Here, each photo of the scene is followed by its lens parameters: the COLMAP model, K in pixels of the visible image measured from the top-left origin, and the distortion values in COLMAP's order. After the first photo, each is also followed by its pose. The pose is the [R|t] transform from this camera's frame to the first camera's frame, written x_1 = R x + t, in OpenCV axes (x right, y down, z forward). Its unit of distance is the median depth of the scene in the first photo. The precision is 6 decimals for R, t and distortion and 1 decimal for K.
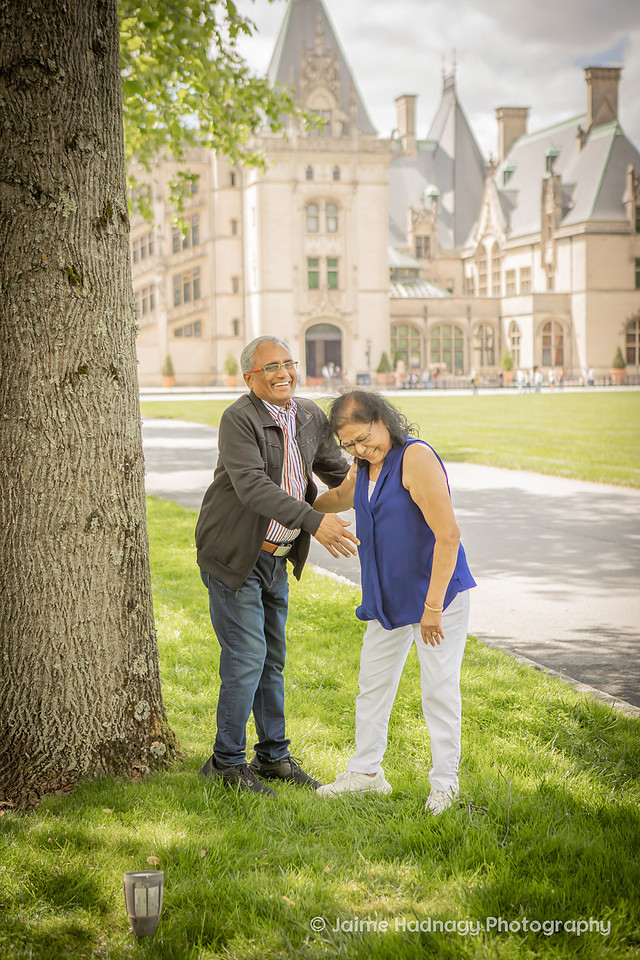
lens RADIAL K [[1366.6, 0, 320.0], [0, 1366.6, 480.0], [0, 0, 1]] dist [0.094563, 0.007470]
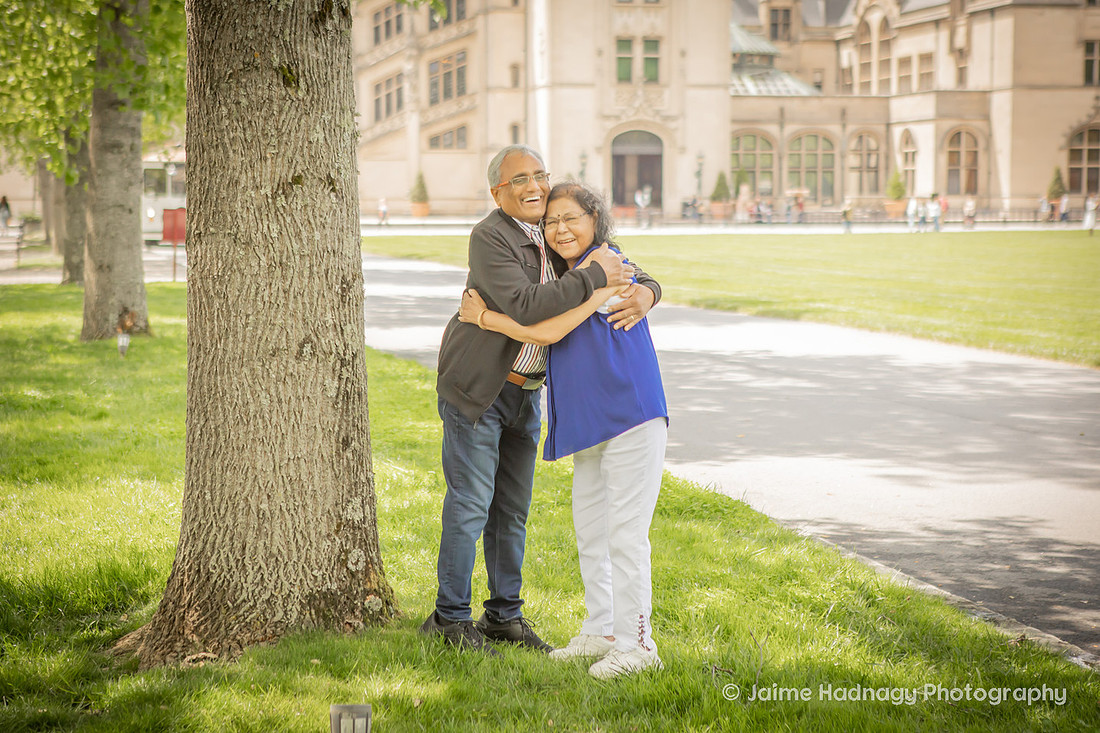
lens RADIAL K [[2080.0, 0, 550.0], [0, 2080.0, 366.5], [0, 0, 1]] dist [0.178571, 0.122364]
pose [[0.998467, 0.017313, -0.052579, 0.066420], [-0.017359, 0.999849, -0.000426, 0.039295], [0.052564, 0.001338, 0.998617, -0.357313]]
